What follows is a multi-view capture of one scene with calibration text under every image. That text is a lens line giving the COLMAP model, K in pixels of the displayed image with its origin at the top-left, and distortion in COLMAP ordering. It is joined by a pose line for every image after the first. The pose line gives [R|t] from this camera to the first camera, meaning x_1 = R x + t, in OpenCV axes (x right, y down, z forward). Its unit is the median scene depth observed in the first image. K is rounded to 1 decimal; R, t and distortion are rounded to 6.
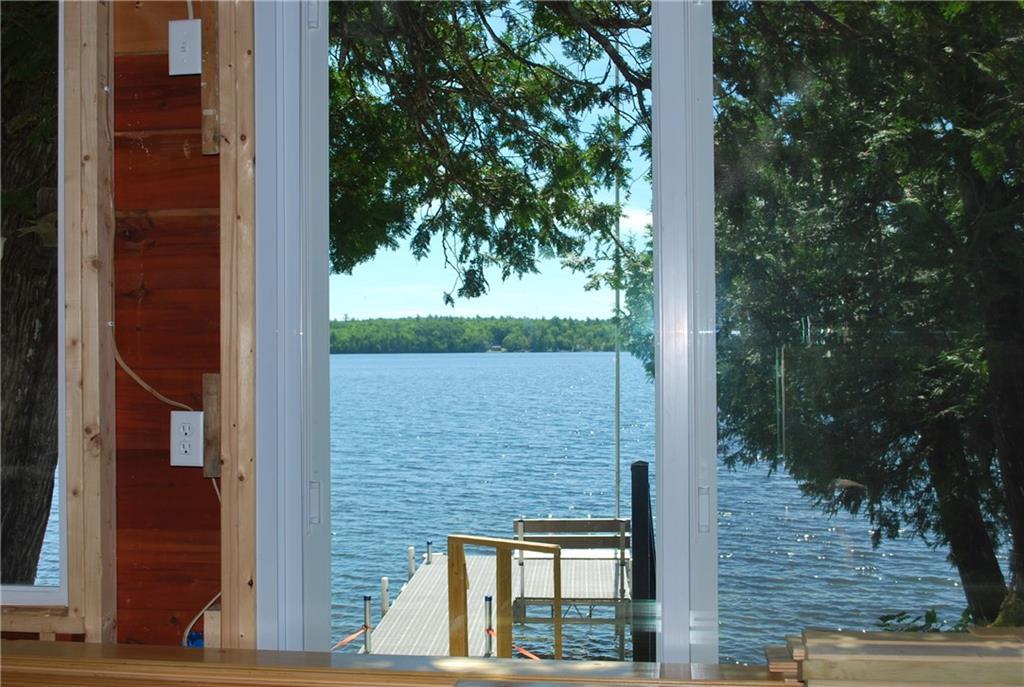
lens RADIAL K [[1221.7, 0, 512.0], [0, 1221.7, 343.5], [0, 0, 1]] dist [-0.000628, -0.000993]
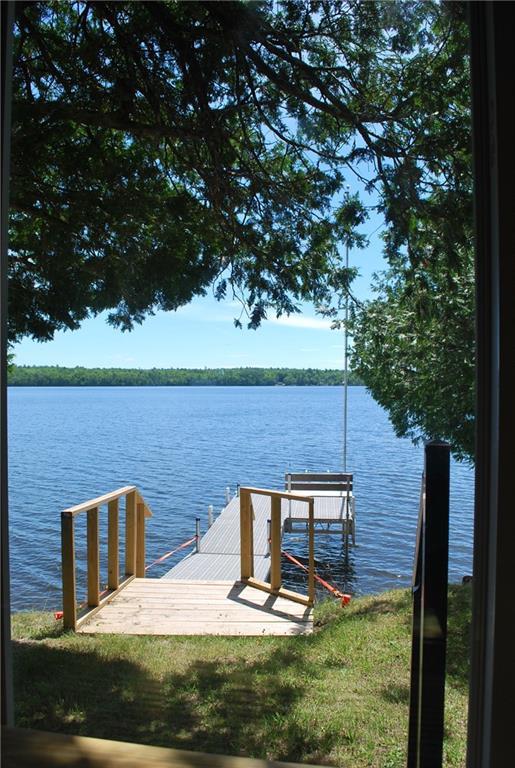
lens RADIAL K [[605.6, 0, 257.5], [0, 605.6, 384.0], [0, 0, 1]] dist [-0.093130, -0.000120]
pose [[0.998719, 0.007578, -0.050023, 0.006407], [-0.007371, 0.999963, 0.004331, 0.025821], [0.050054, -0.003956, 0.998739, 0.264369]]
